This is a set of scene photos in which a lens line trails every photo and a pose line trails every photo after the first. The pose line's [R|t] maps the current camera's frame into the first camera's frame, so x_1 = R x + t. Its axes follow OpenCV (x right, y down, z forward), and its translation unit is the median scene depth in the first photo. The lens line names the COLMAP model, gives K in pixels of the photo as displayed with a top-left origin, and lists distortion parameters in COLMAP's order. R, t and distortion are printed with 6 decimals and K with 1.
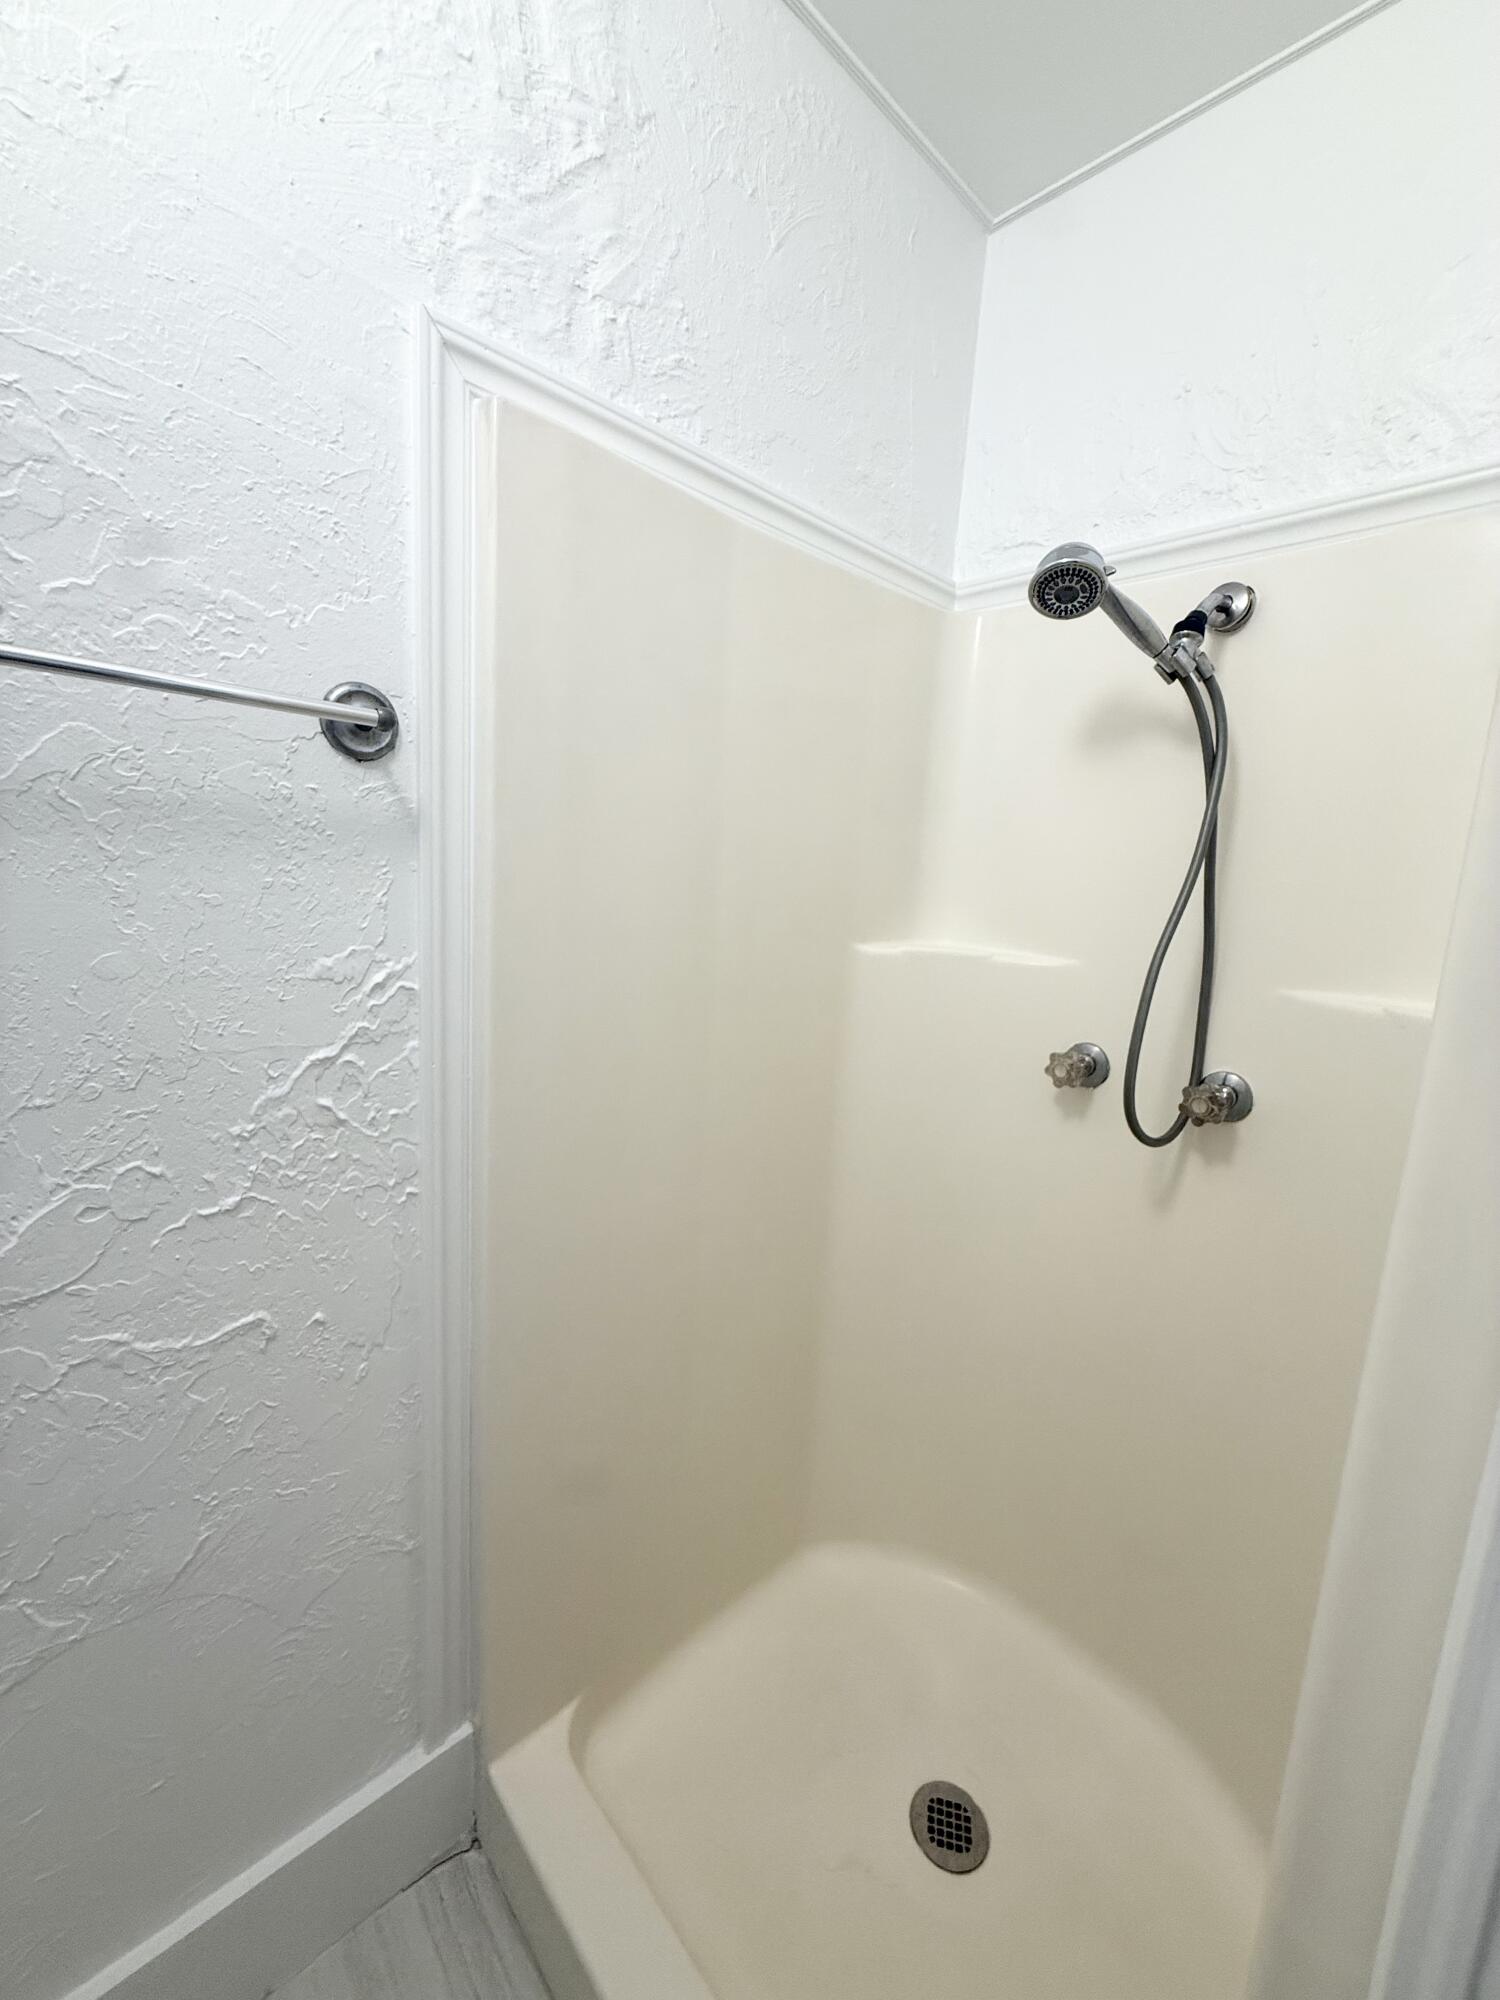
lens RADIAL K [[800.0, 0, 751.2], [0, 800.0, 1003.2], [0, 0, 1]] dist [0.000645, -0.000120]
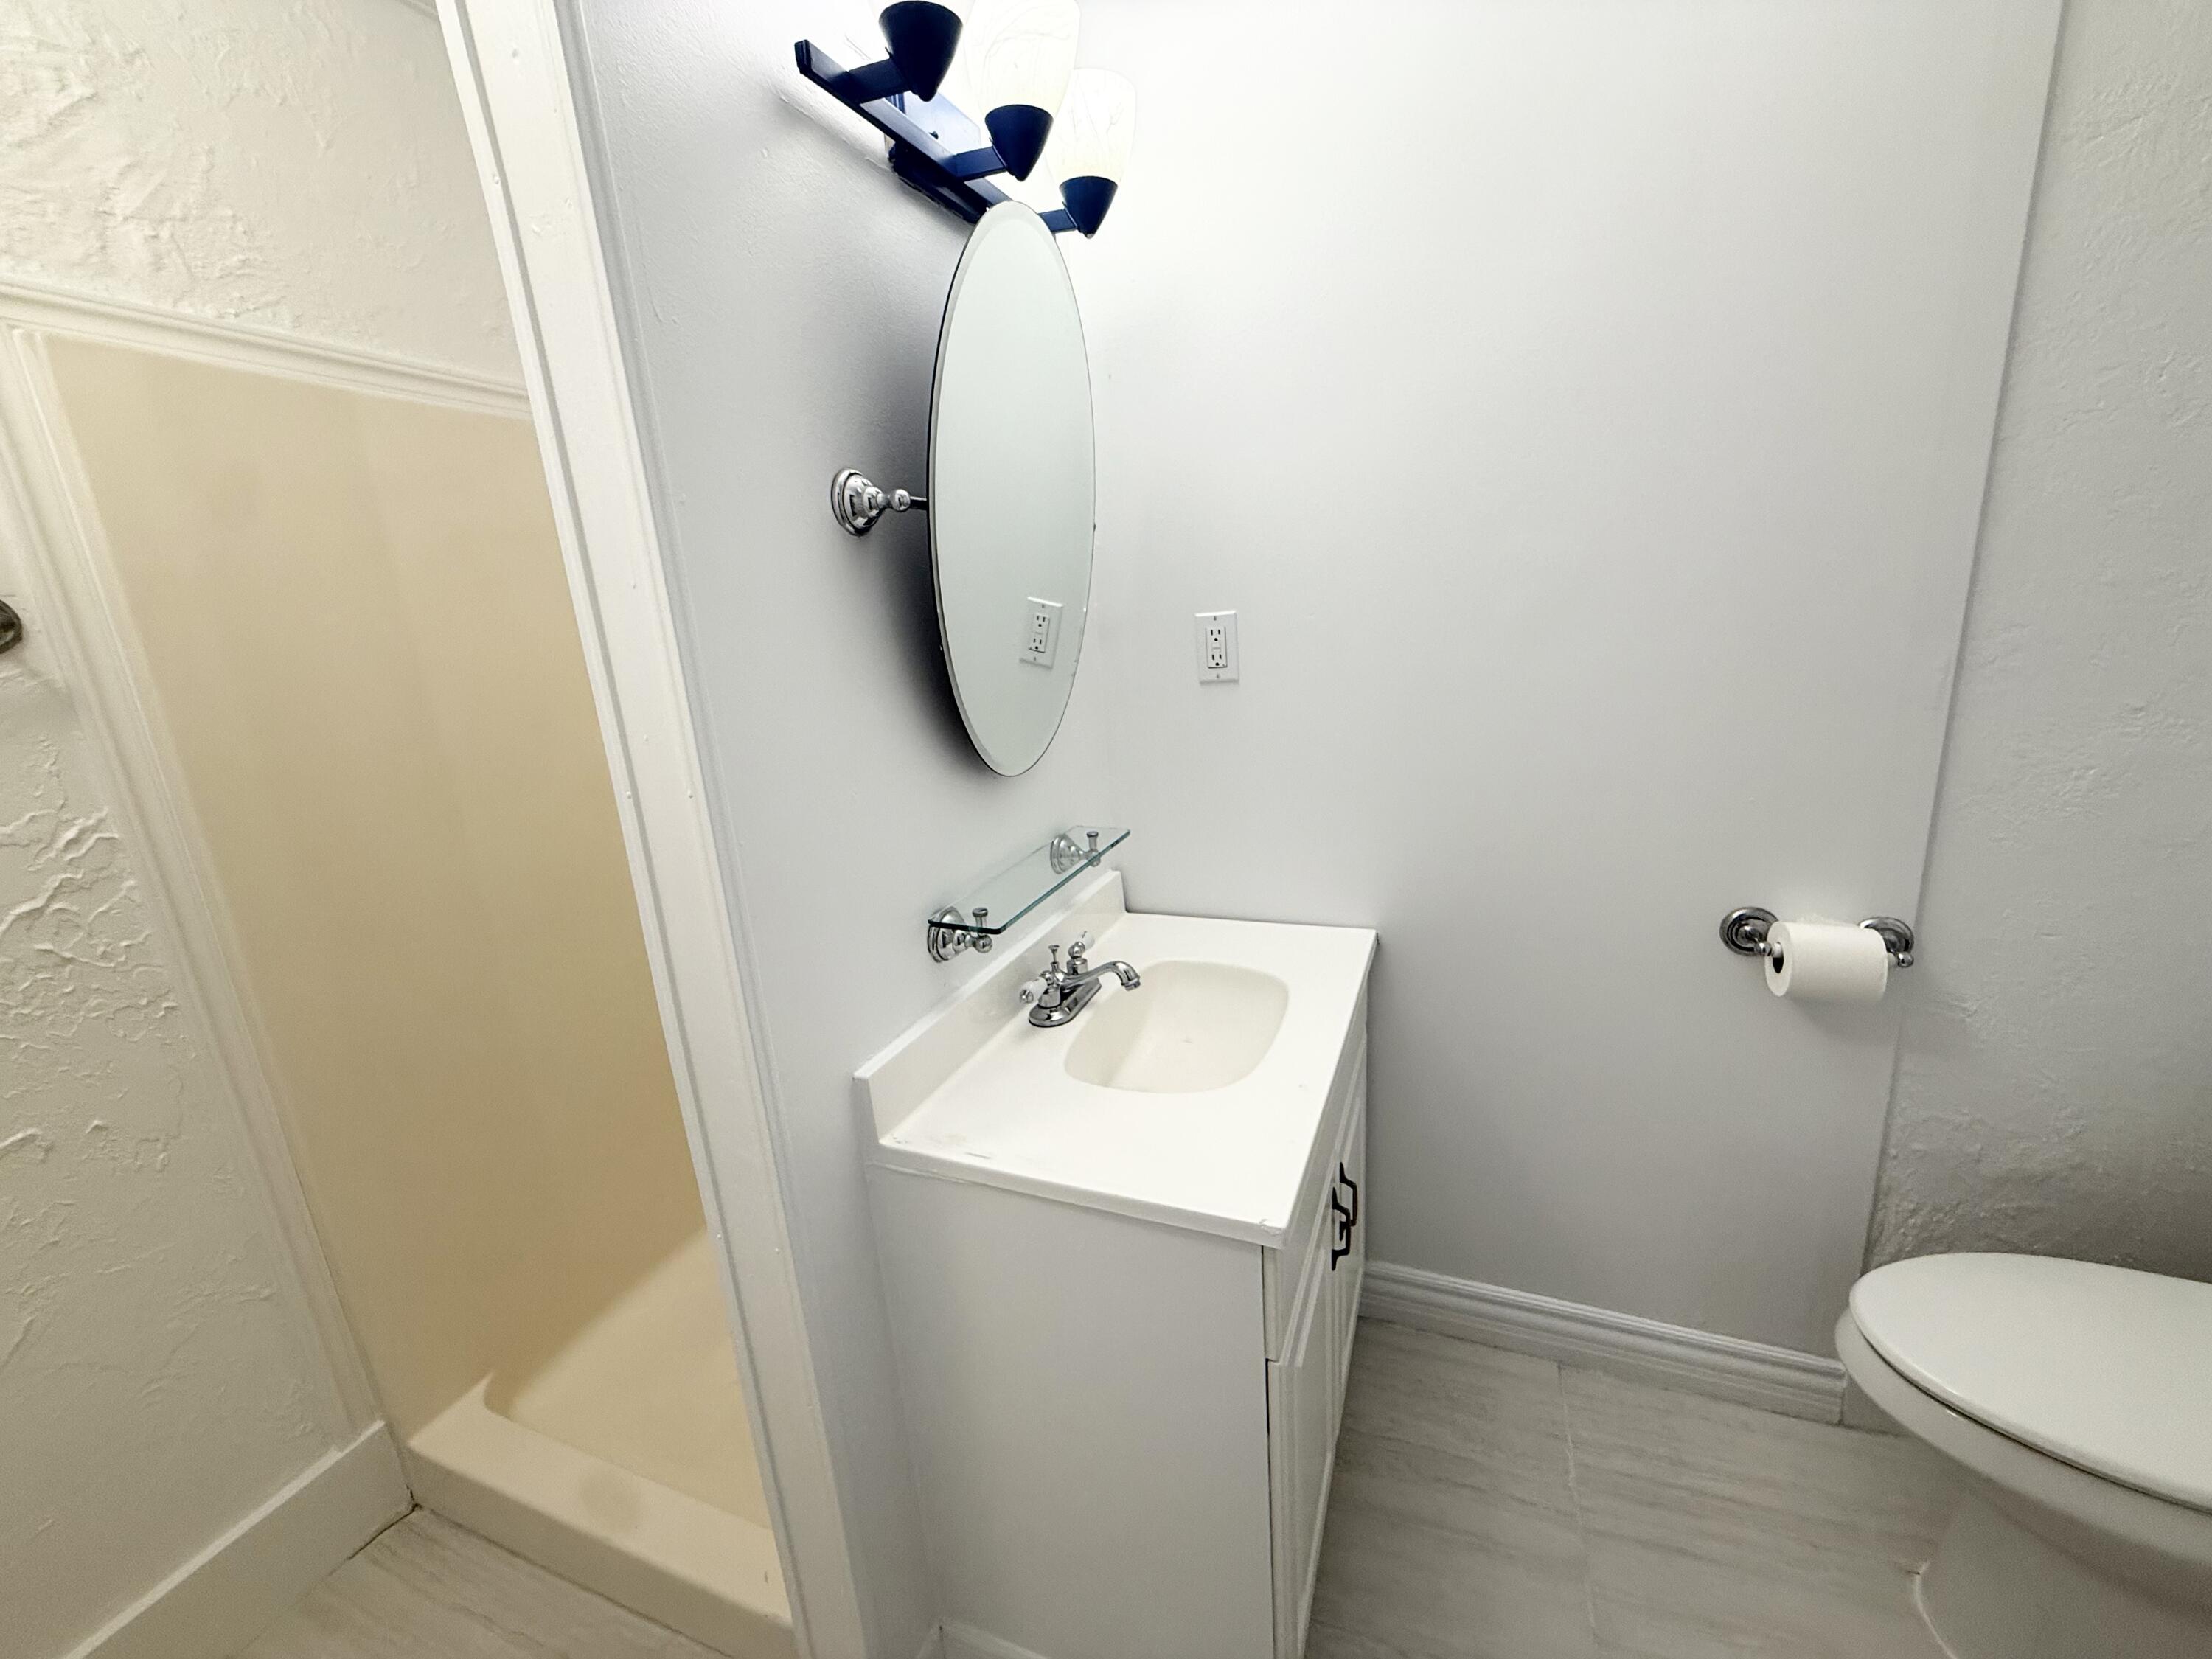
lens RADIAL K [[884.8, 0, 1103.0], [0, 884.8, 833.5], [0, 0, 1]] dist [0.000645, -0.000120]
pose [[0.900711, -0.212976, 0.378630, 0.408517], [0.173529, 0.975413, 0.135858, 0.053056], [-0.398255, -0.056665, 0.915523, -0.794170]]
